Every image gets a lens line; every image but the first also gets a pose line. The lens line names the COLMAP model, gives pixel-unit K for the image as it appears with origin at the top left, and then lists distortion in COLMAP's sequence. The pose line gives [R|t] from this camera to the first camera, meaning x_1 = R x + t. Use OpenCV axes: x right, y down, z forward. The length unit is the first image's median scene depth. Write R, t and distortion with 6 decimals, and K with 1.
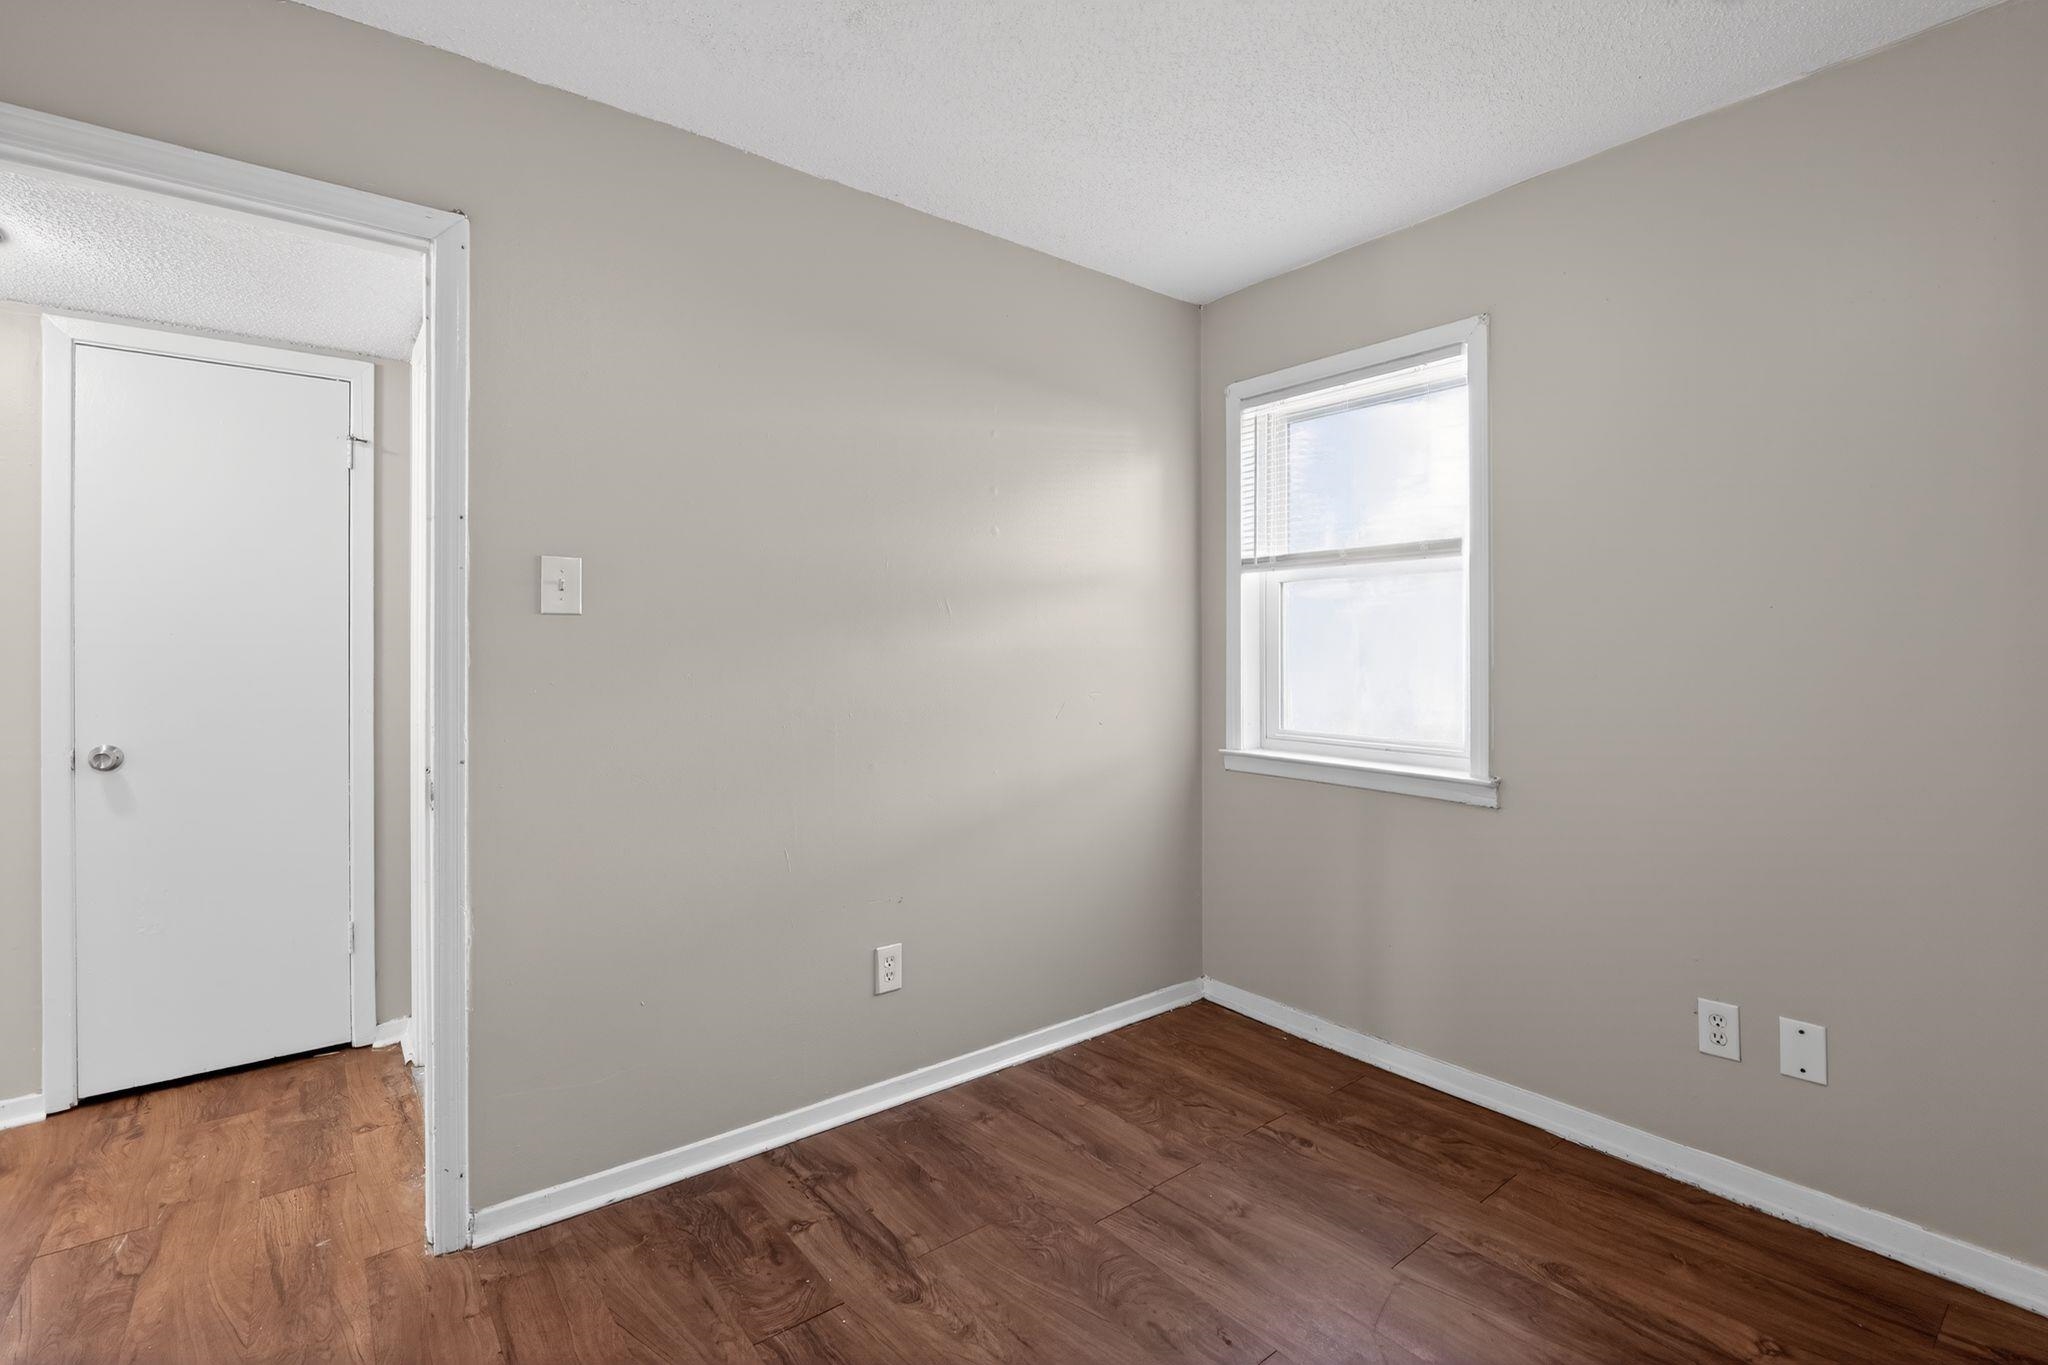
lens RADIAL K [[929.5, 0, 1042.7], [0, 929.5, 648.7], [0, 0, 1]] dist [-0.016671, 0.002087]
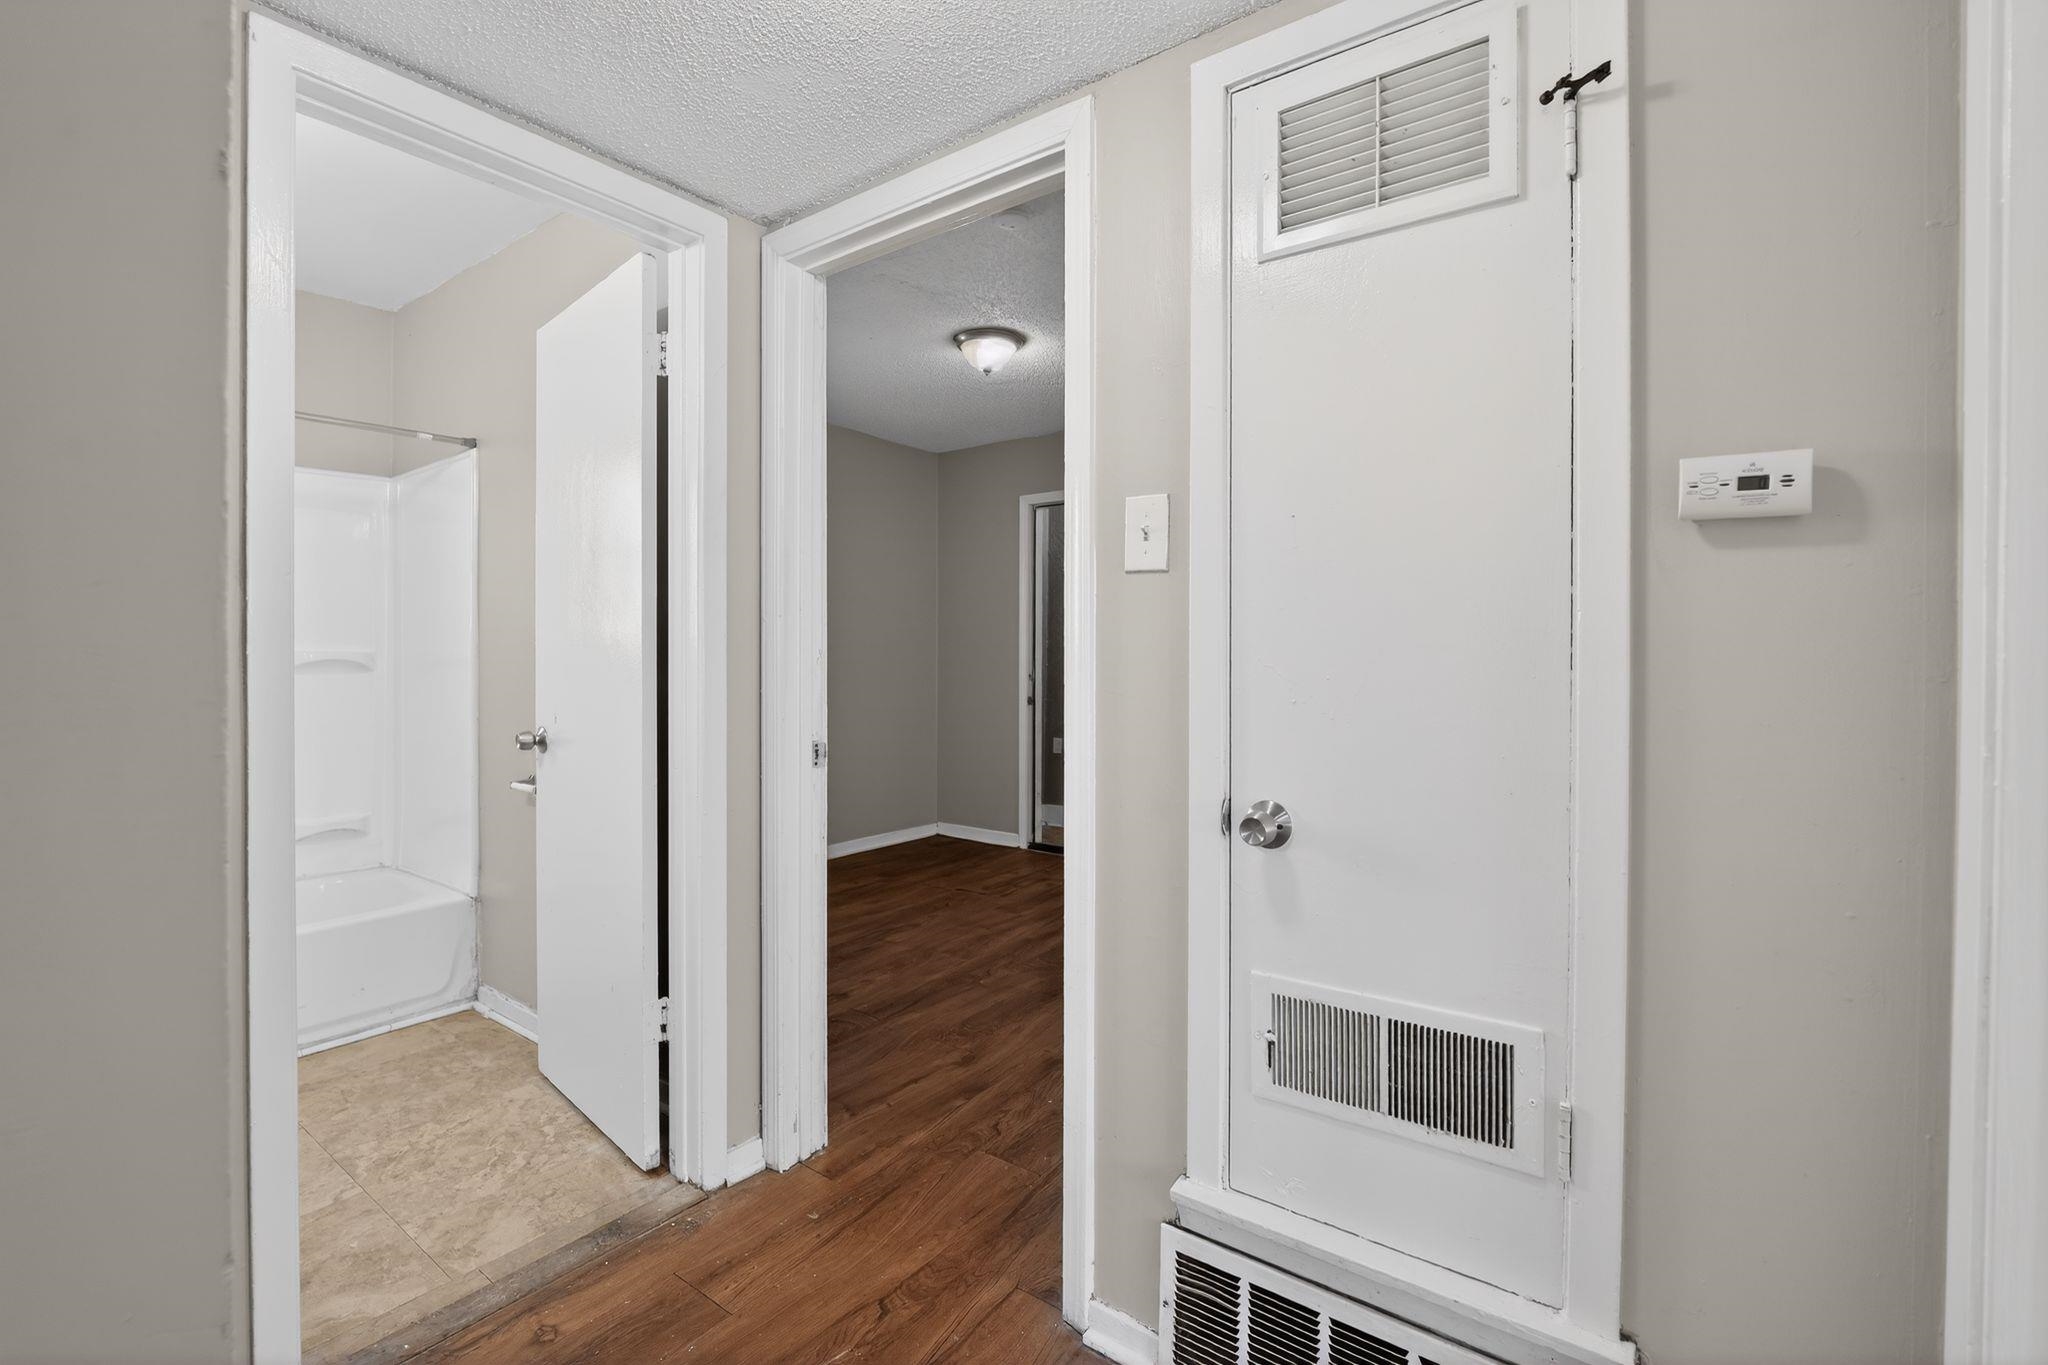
lens RADIAL K [[929.5, 0, 997.7], [0, 929.5, 650.1], [0, 0, 1]] dist [-0.016671, 0.002087]
pose [[-0.230639, 0.003224, 0.973034, -1.671275], [0.003665, 0.999990, -0.002445, 0.032585], [-0.973033, 0.003002, -0.230648, 0.953160]]
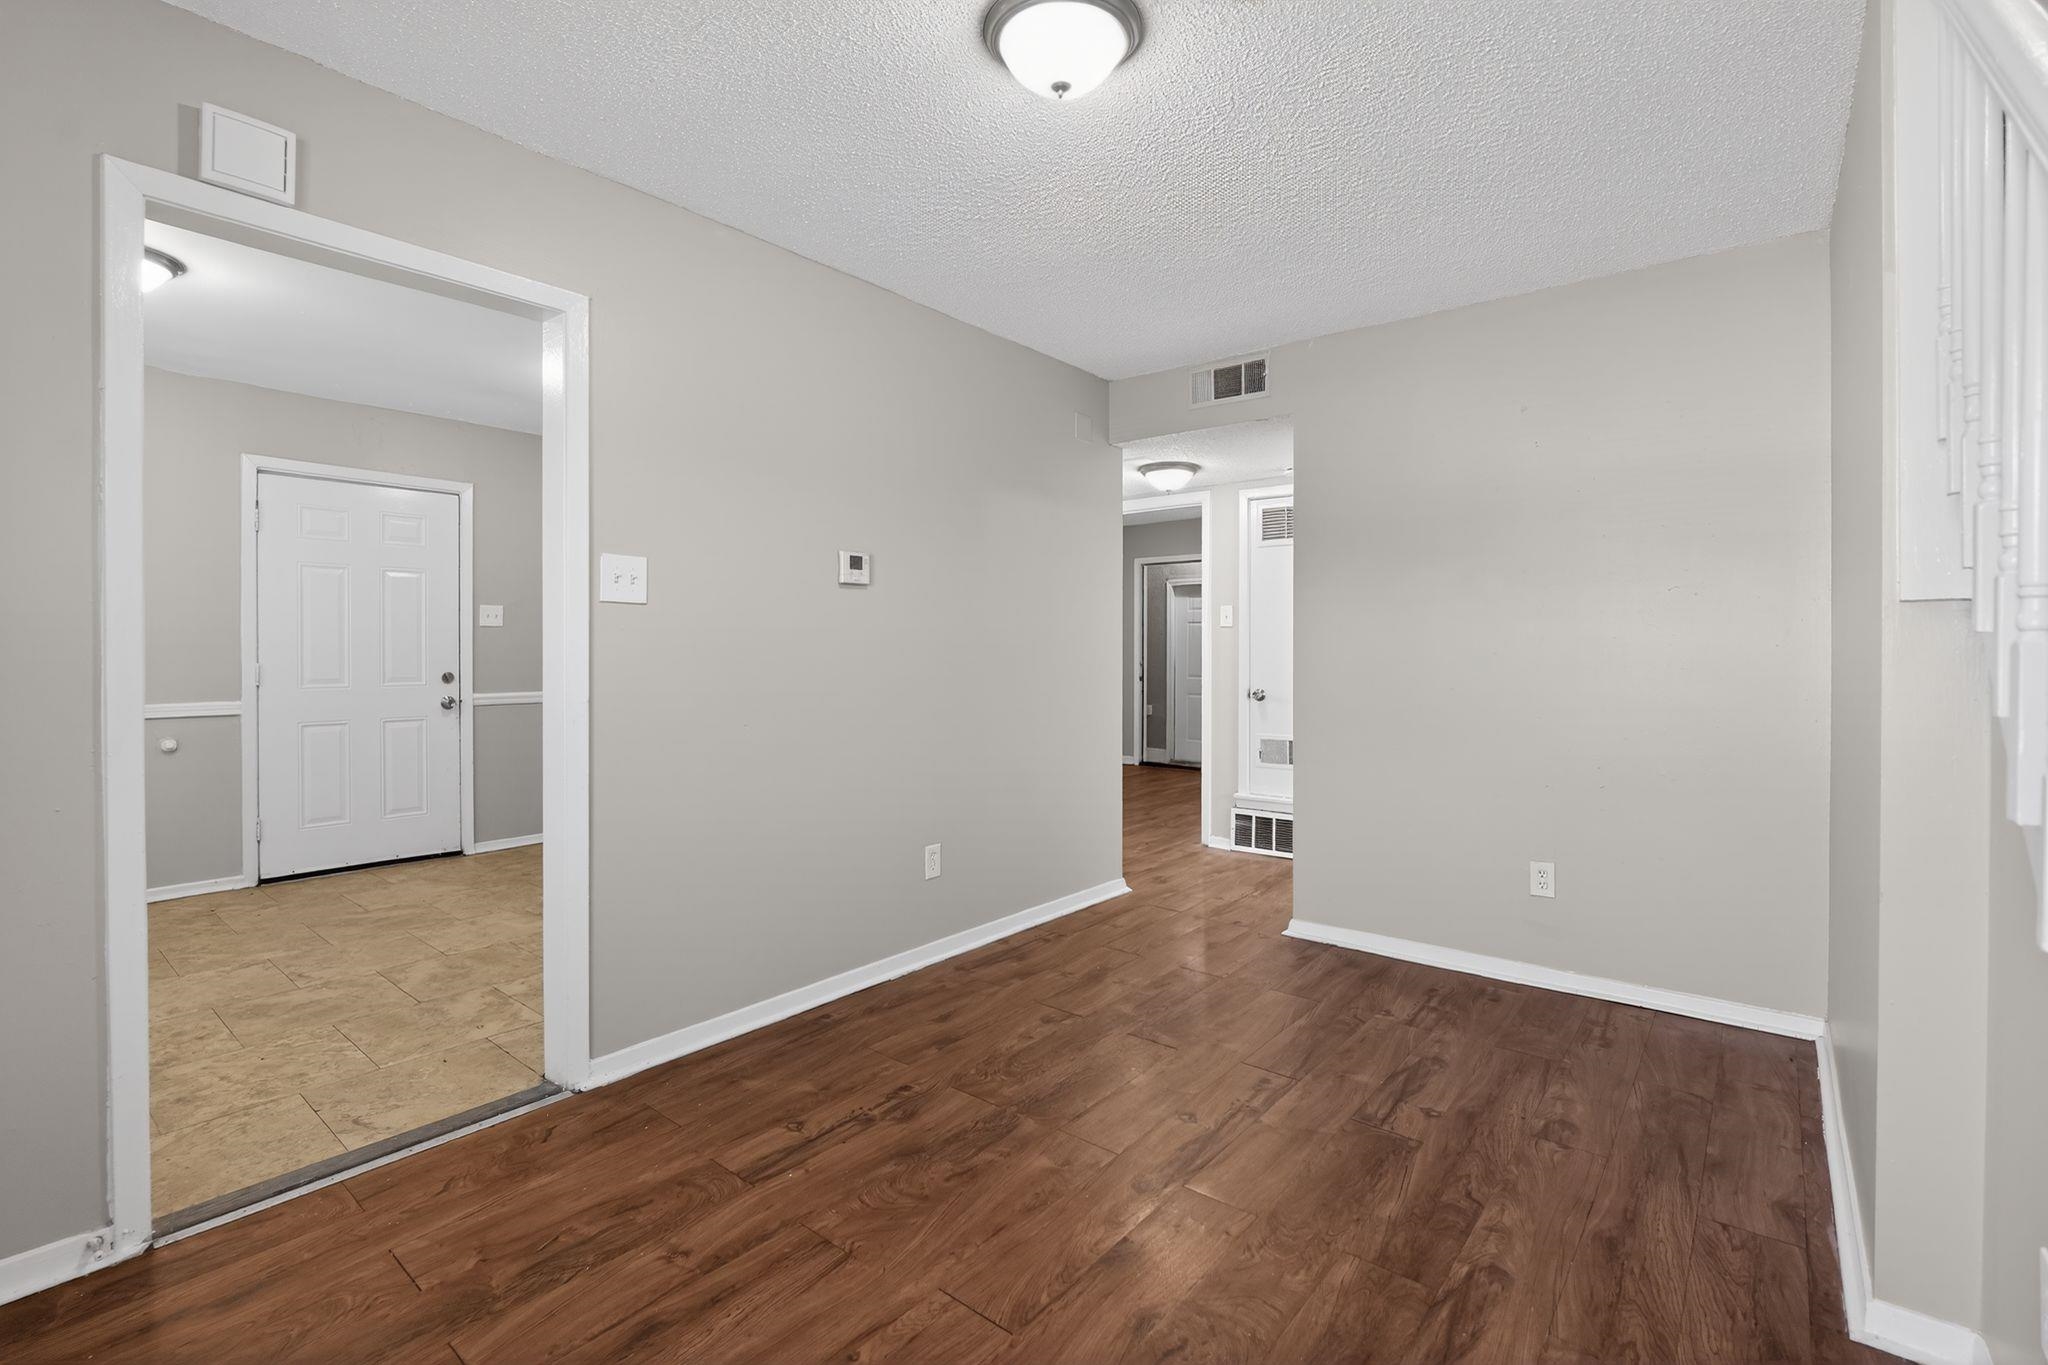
lens RADIAL K [[929.5, 0, 1011.8], [0, 929.5, 652.4], [0, 0, 1]] dist [-0.016671, 0.002087]
pose [[-0.206919, -0.000098, 0.978358, -3.448785], [0.003495, 0.999994, 0.000840, 0.036598], [-0.978352, 0.003593, -0.206917, 1.816994]]
